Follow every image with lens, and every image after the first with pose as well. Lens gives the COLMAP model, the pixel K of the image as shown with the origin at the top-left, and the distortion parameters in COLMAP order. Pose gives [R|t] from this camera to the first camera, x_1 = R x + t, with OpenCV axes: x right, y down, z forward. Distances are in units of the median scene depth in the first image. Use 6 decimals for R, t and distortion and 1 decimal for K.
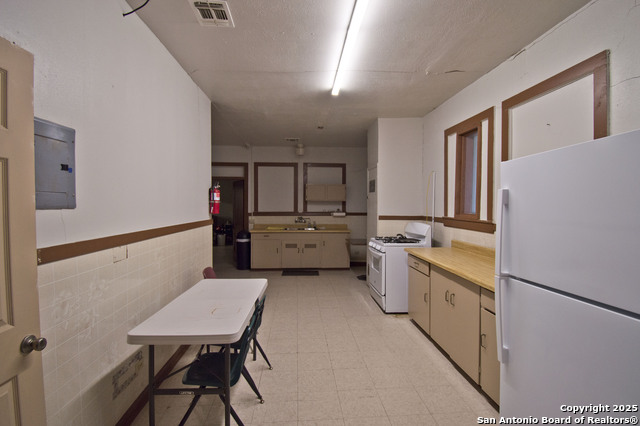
lens RADIAL K [[294.6, 0, 319.6], [0, 294.6, 205.1], [0, 0, 1]] dist [0.000171, 0.000053]
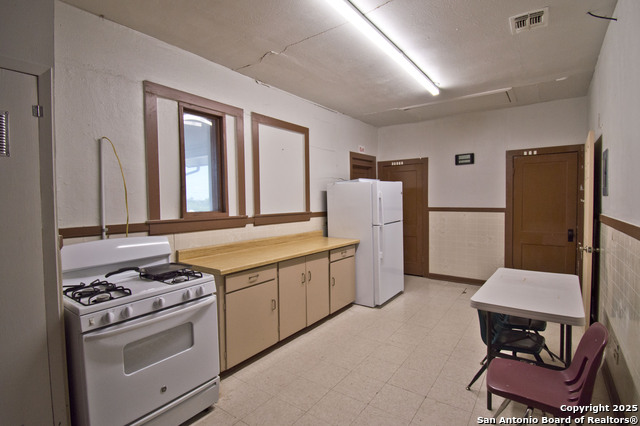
lens RADIAL K [[294.6, 0, 319.6], [0, 294.6, 205.1], [0, 0, 1]] dist [0.000171, 0.000053]
pose [[-0.746215, -0.015059, 0.665535, -0.348262], [0.006179, 0.999544, 0.029545, -0.014473], [-0.665676, 0.026160, -0.745782, 1.643591]]
